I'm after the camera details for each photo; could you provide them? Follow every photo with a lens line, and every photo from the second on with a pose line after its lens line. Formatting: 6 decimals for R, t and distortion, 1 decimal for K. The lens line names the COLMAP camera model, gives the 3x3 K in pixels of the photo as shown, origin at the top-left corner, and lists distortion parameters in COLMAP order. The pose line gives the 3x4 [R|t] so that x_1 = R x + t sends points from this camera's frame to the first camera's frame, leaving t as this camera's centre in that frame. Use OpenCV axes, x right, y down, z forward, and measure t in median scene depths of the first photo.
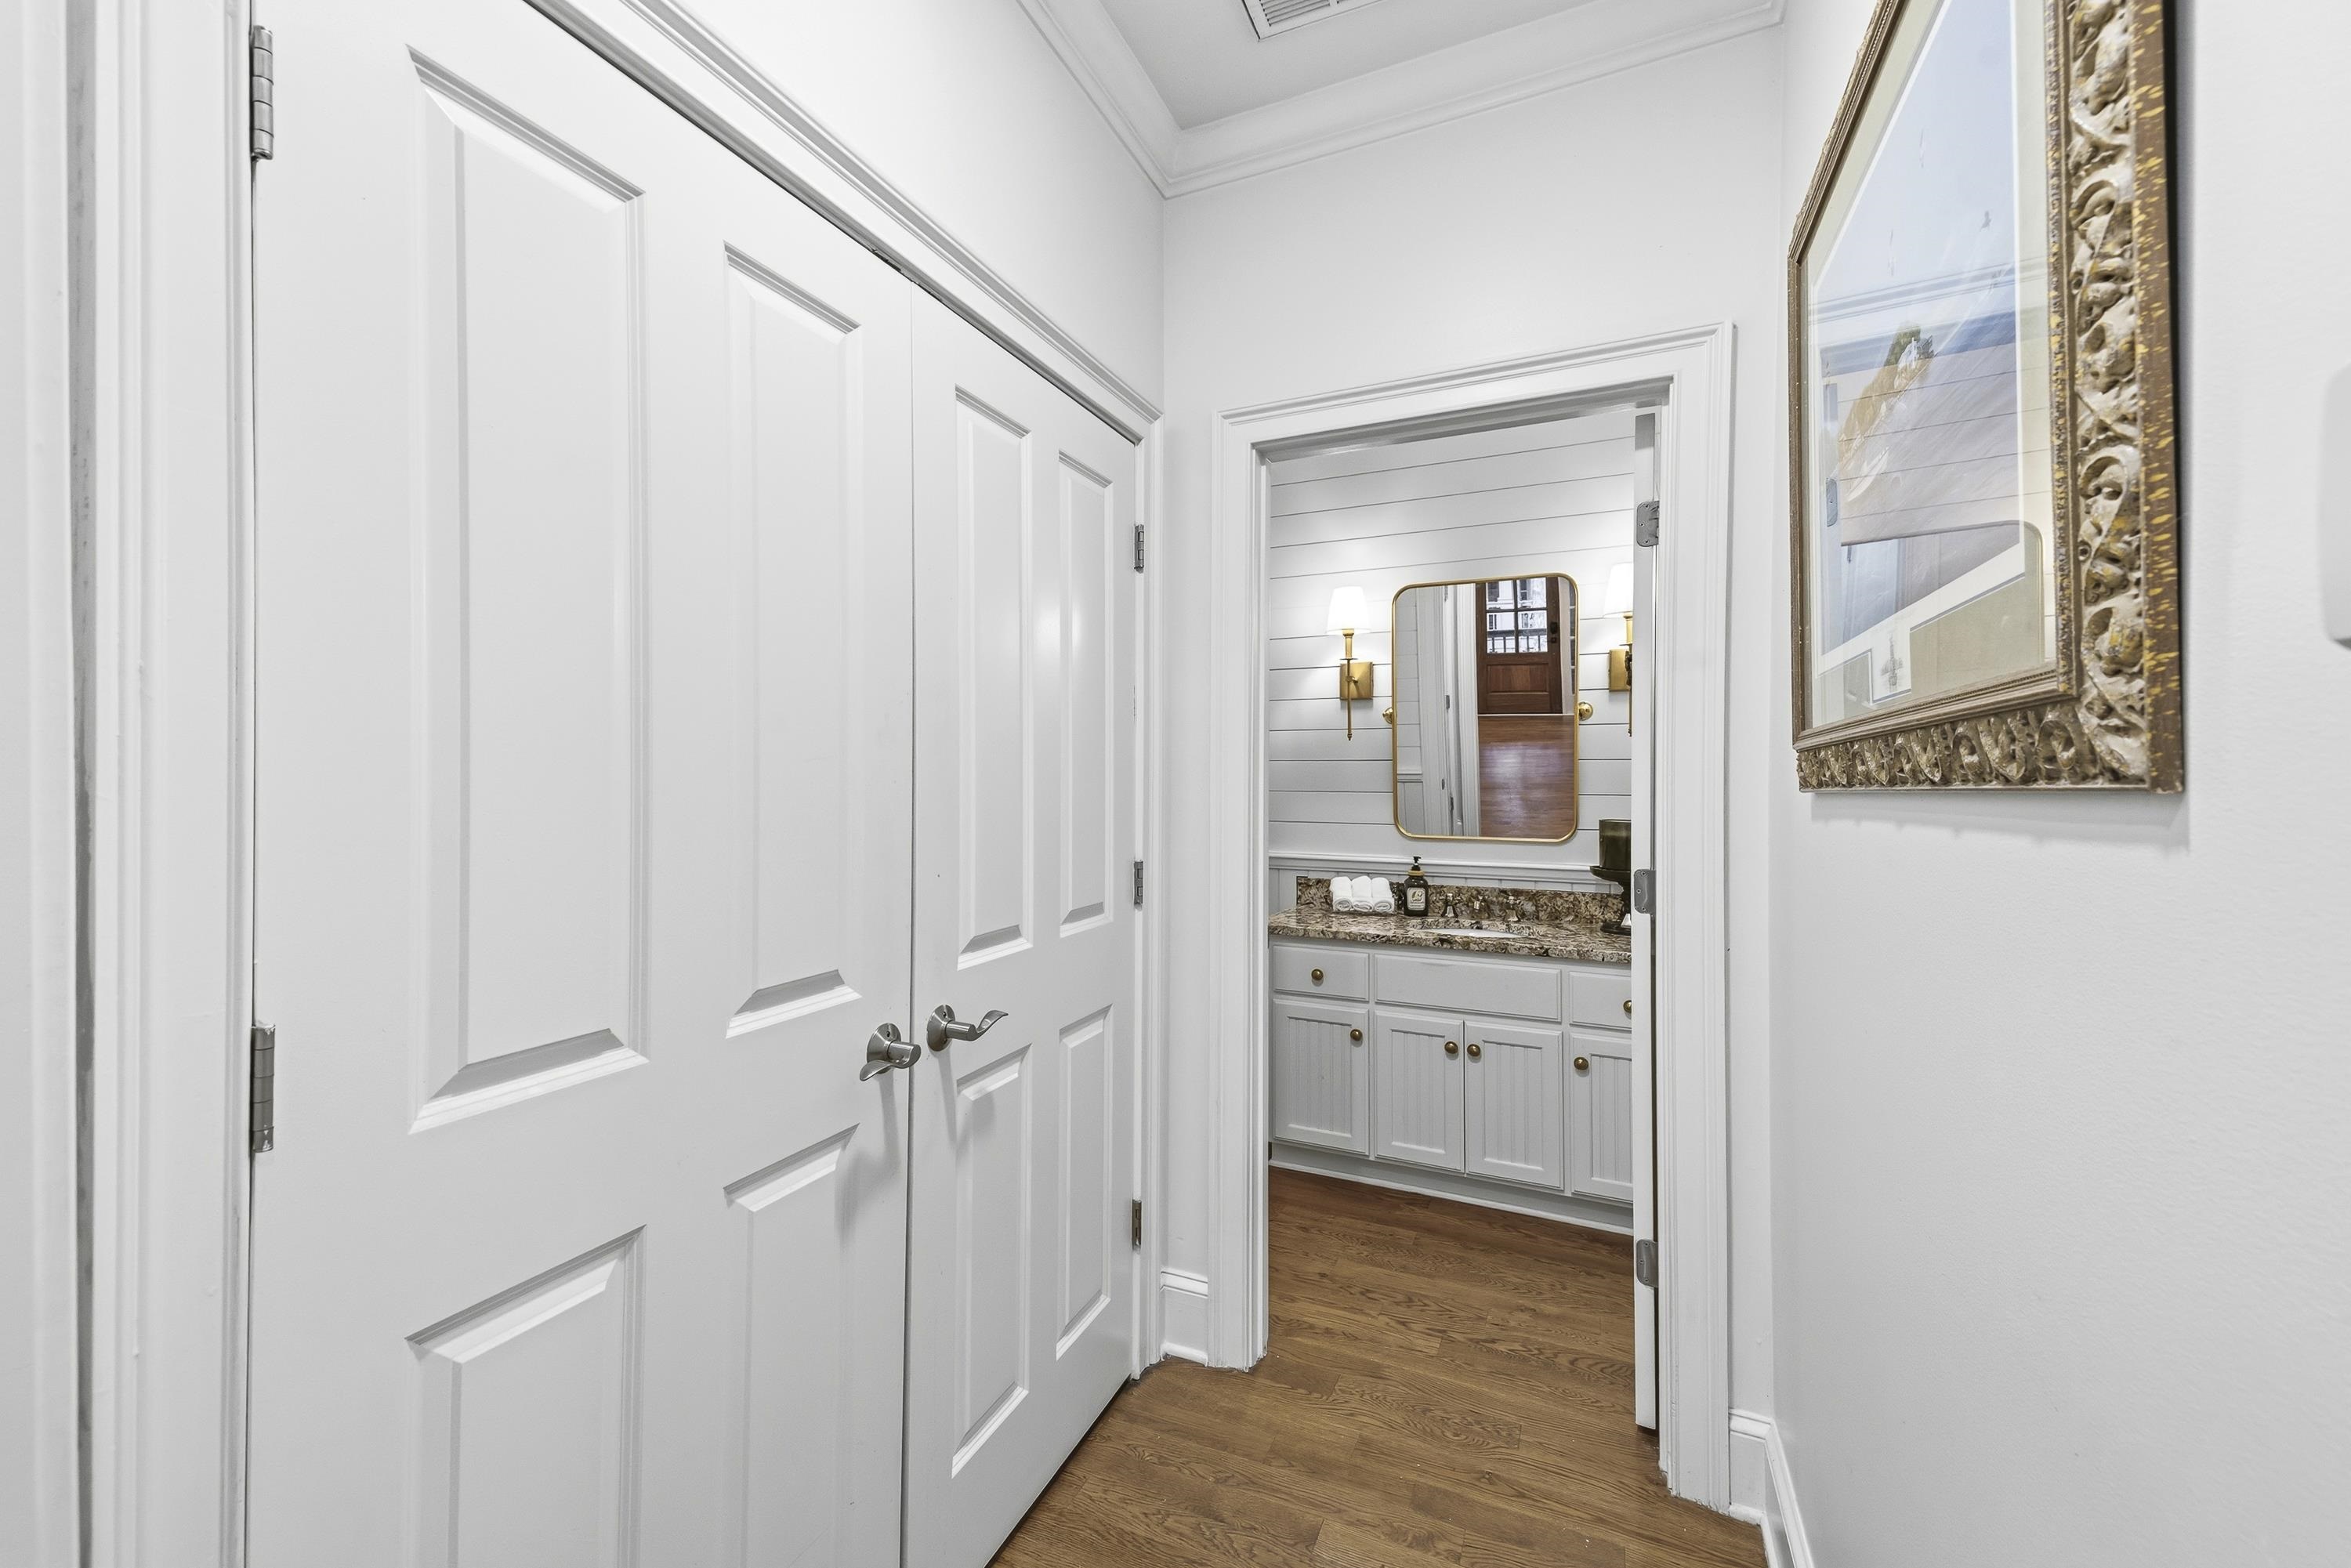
lens RADIAL K [[962.6, 0, 1159.3], [0, 962.6, 775.5], [0, 0, 1]] dist [0.057870, -0.020564]
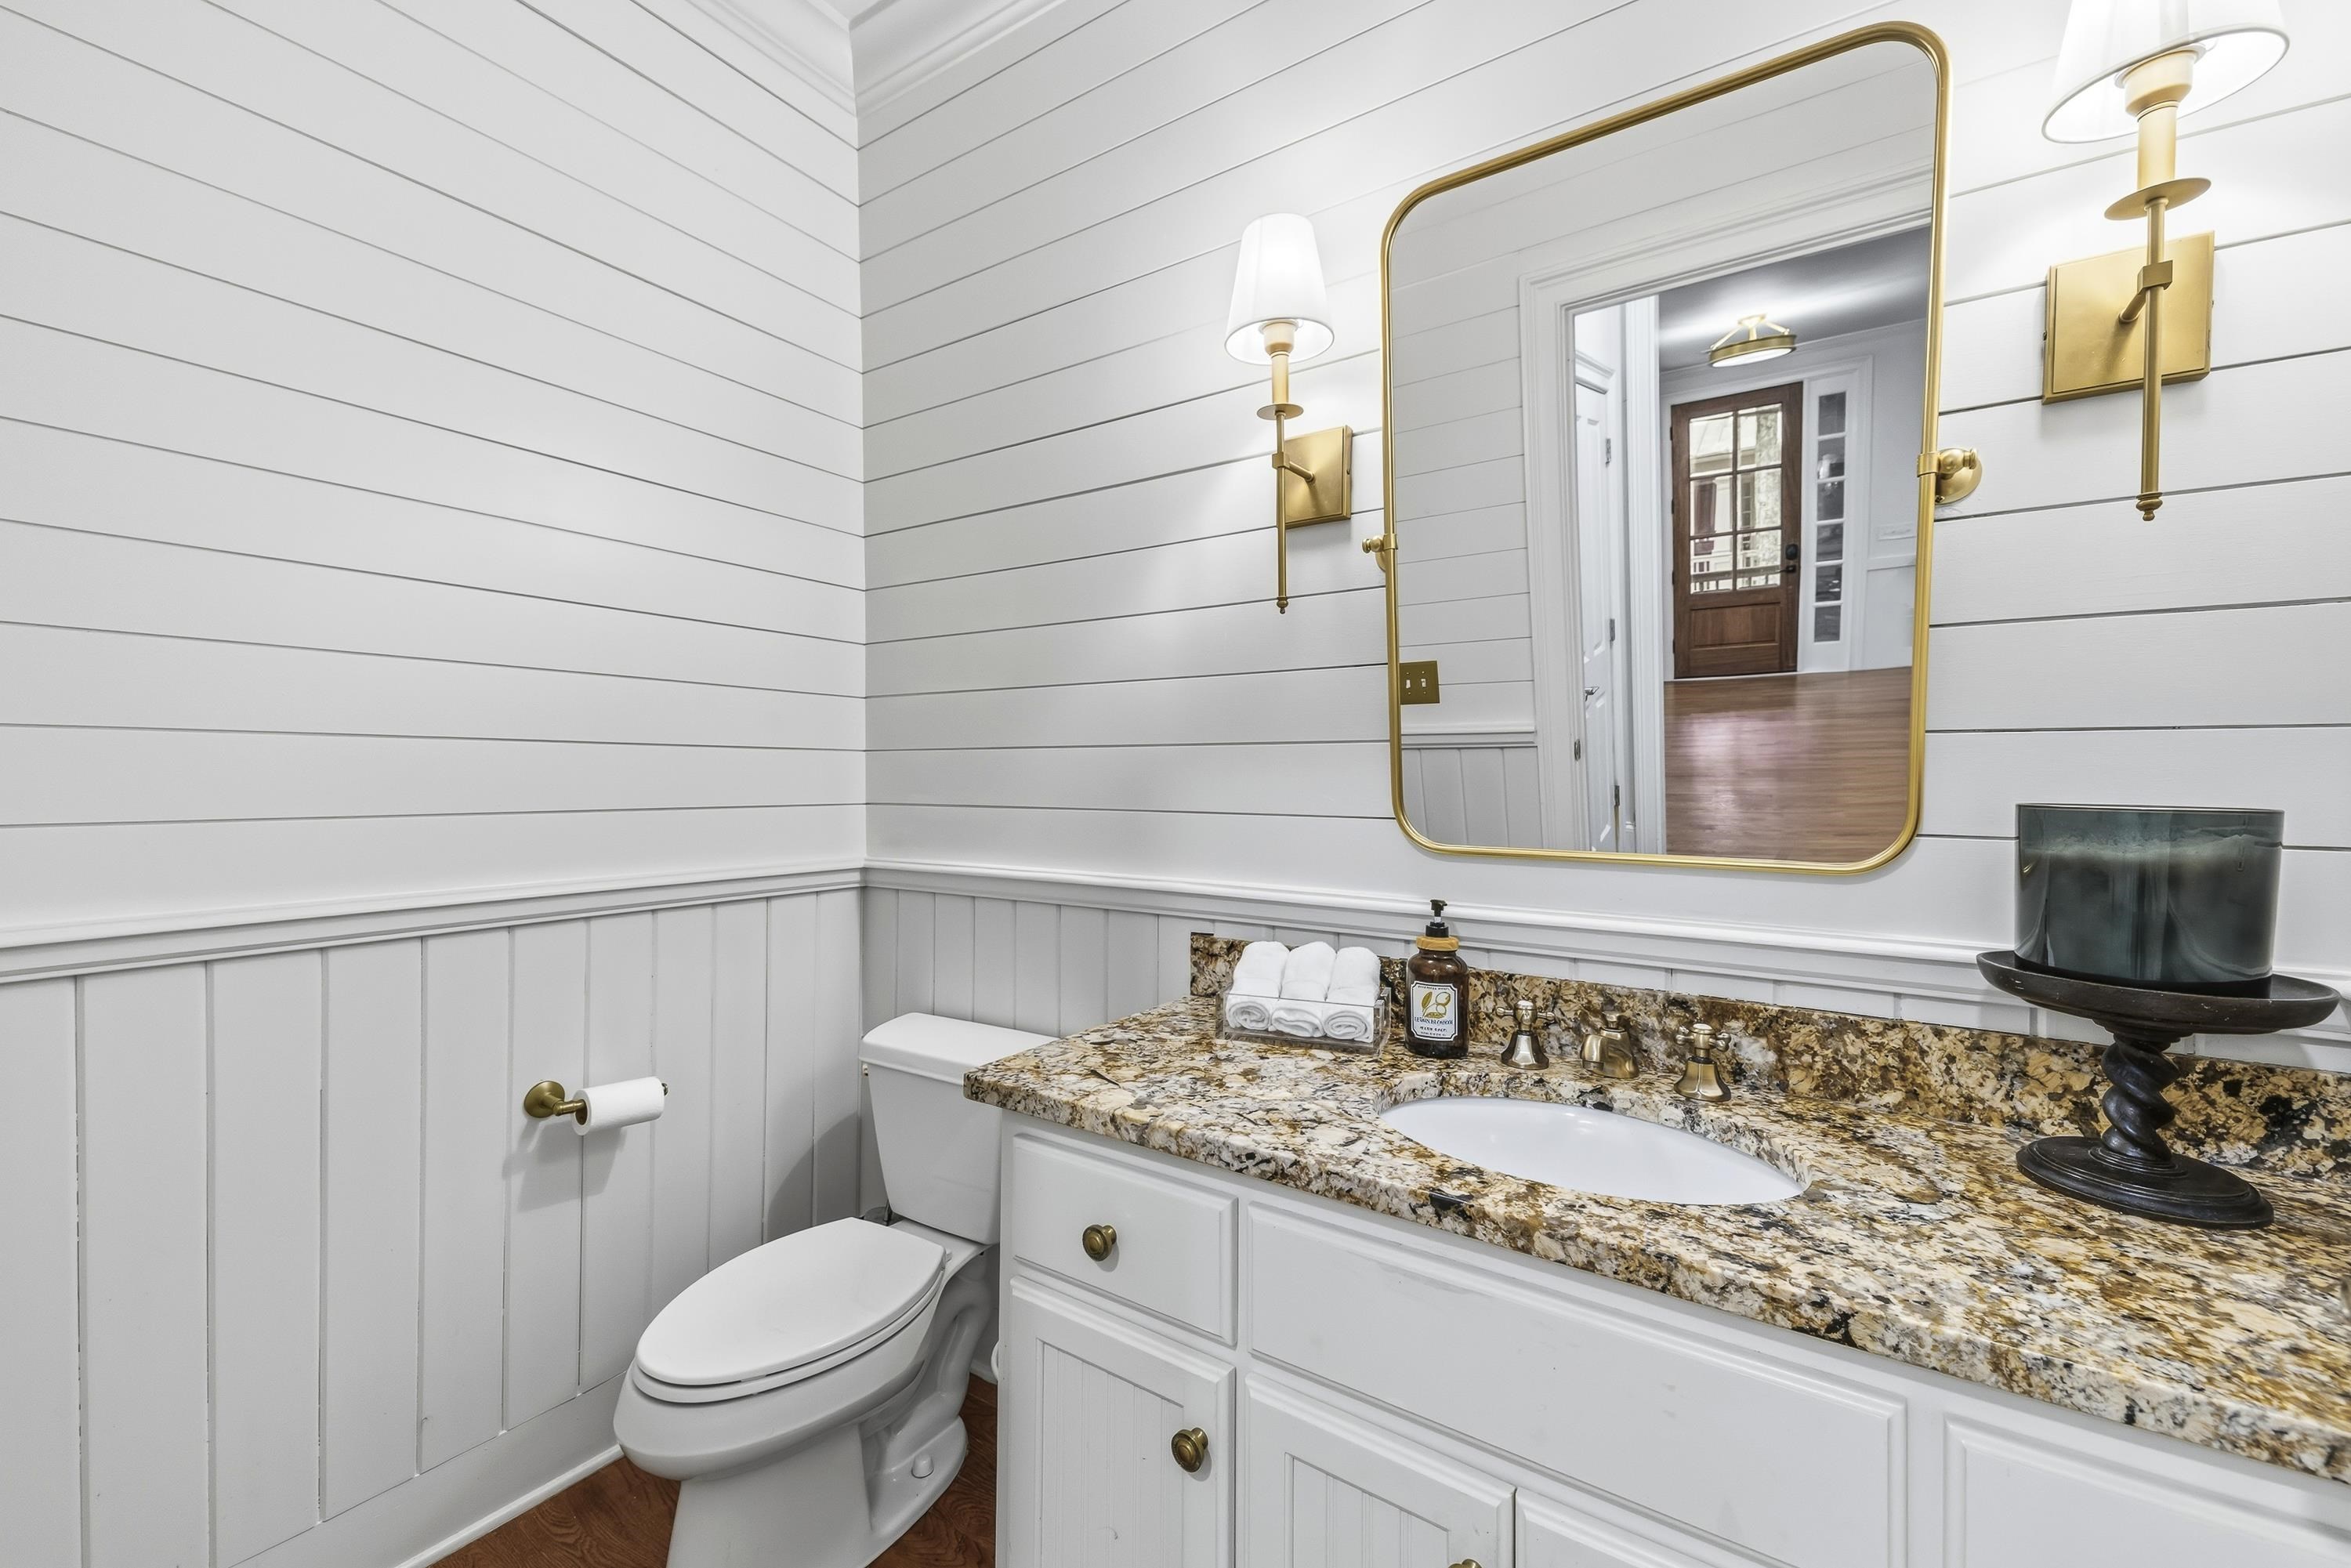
lens RADIAL K [[972.6, 0, 1170.2], [0, 972.6, 789.4], [0, 0, 1]] dist [0.047972, -0.000198]
pose [[0.986354, 0.008206, -0.164434, 0.225028], [-0.006896, 0.999940, 0.008538, 0.037047], [0.164494, -0.007288, 0.986351, 0.599167]]
